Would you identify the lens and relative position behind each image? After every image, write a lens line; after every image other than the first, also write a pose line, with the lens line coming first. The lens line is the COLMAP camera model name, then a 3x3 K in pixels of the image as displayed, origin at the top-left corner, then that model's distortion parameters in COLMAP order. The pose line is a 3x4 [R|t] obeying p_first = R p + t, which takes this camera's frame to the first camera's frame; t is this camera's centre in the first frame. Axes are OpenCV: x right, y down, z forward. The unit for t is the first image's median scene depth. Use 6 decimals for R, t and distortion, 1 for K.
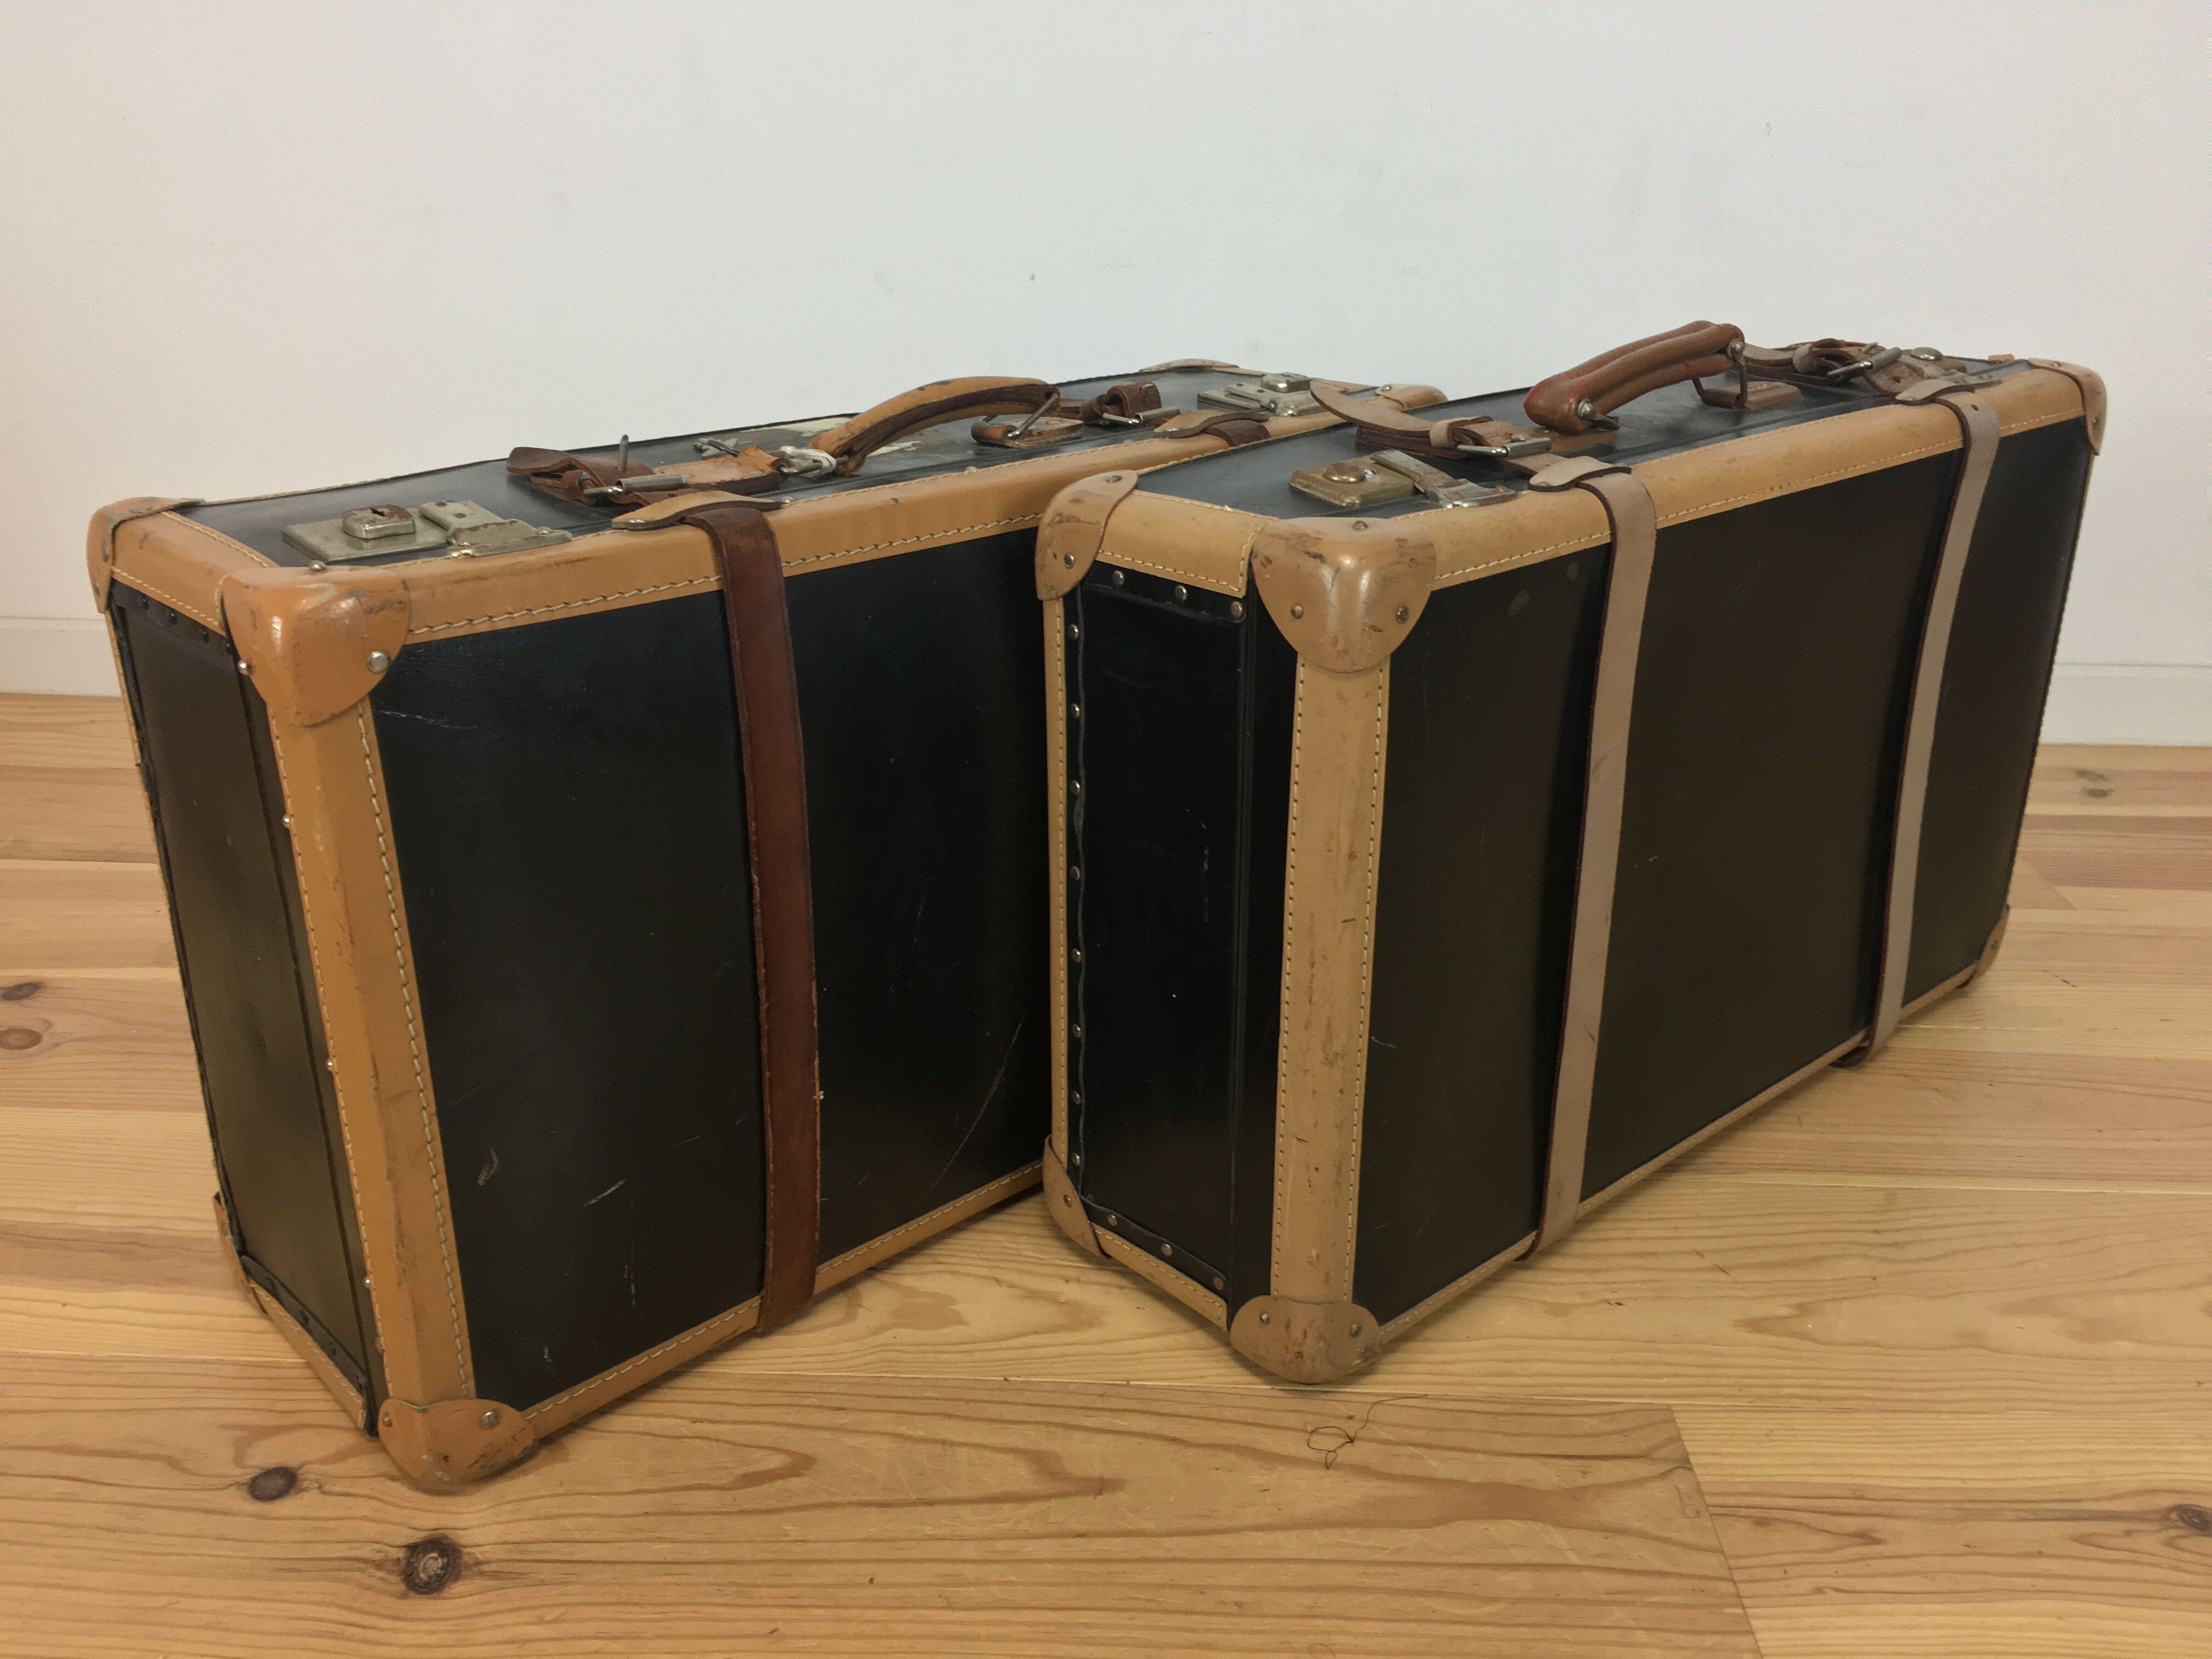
lens RADIAL K [[1902.0, 0, 1092.7], [0, 1902.0, 827.8], [0, 0, 1]] dist [0.071123, -0.120483]
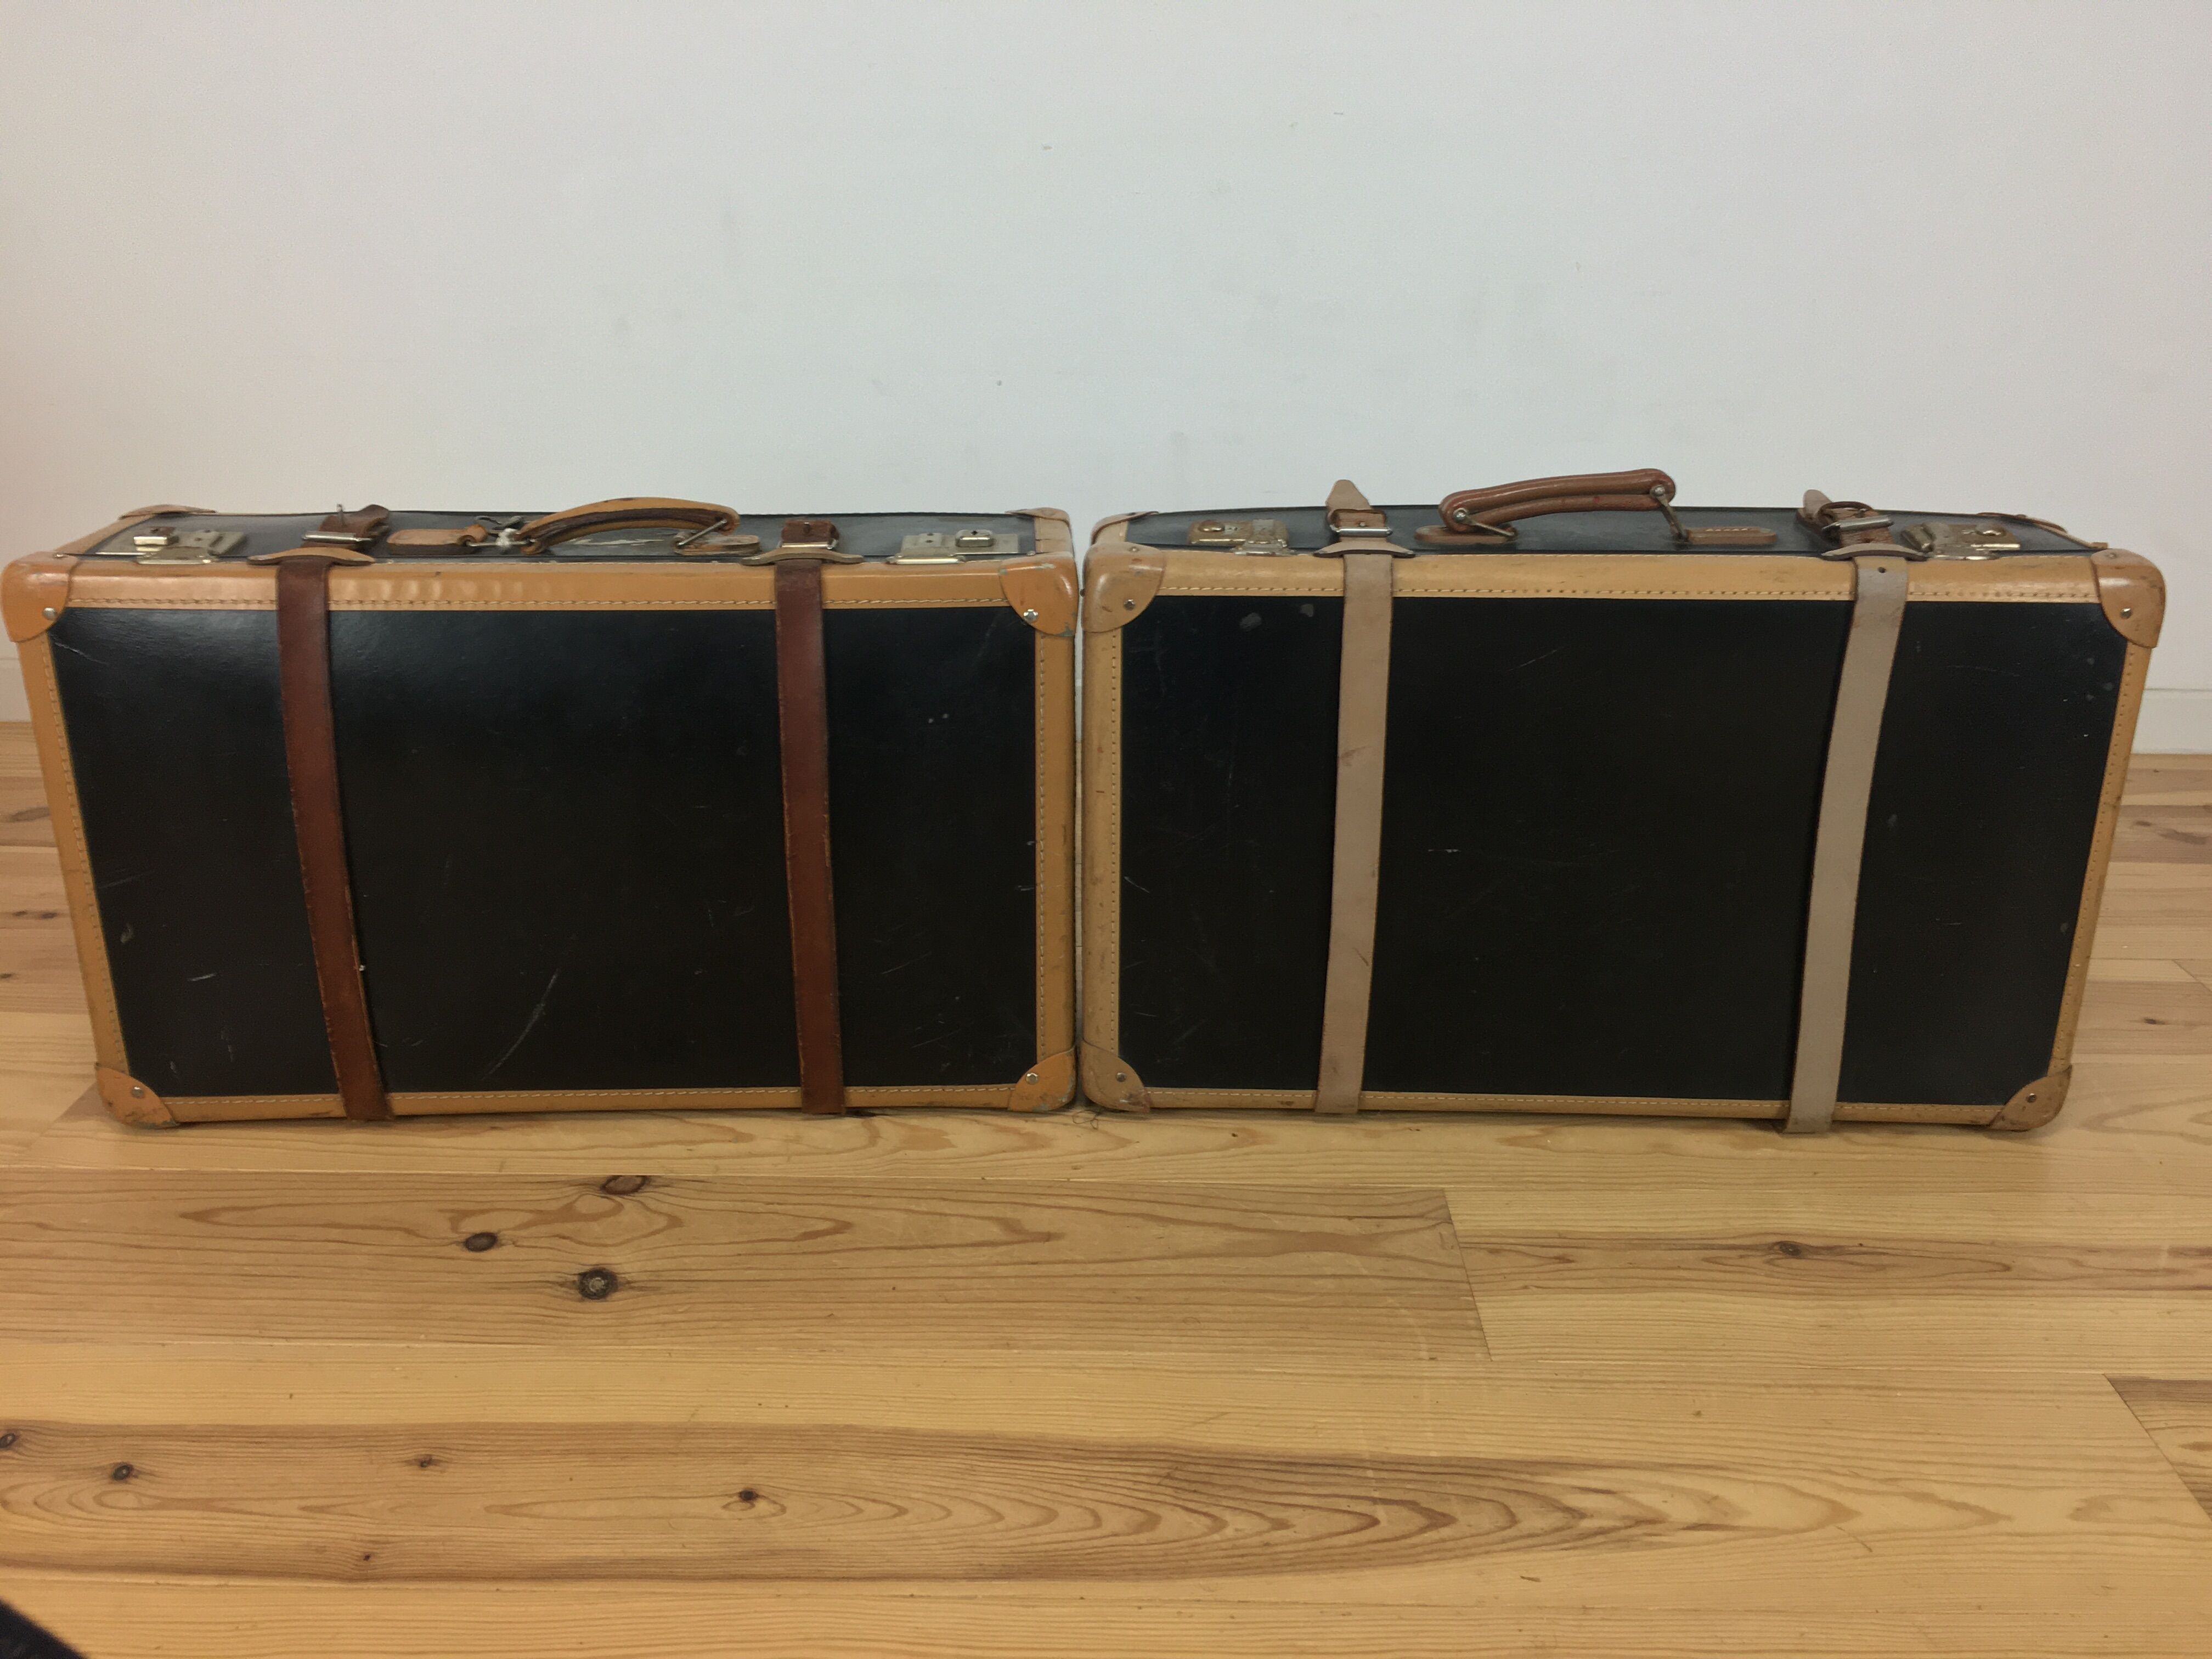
lens RADIAL K [[1902.0, 0, 1096.8], [0, 1902.0, 838.4], [0, 0, 1]] dist [0.071123, -0.120483]
pose [[0.999860, -0.009333, 0.013888, 0.023864], [0.009615, 0.999746, -0.020392, 0.068878], [-0.013694, 0.020523, 0.999696, -0.468461]]
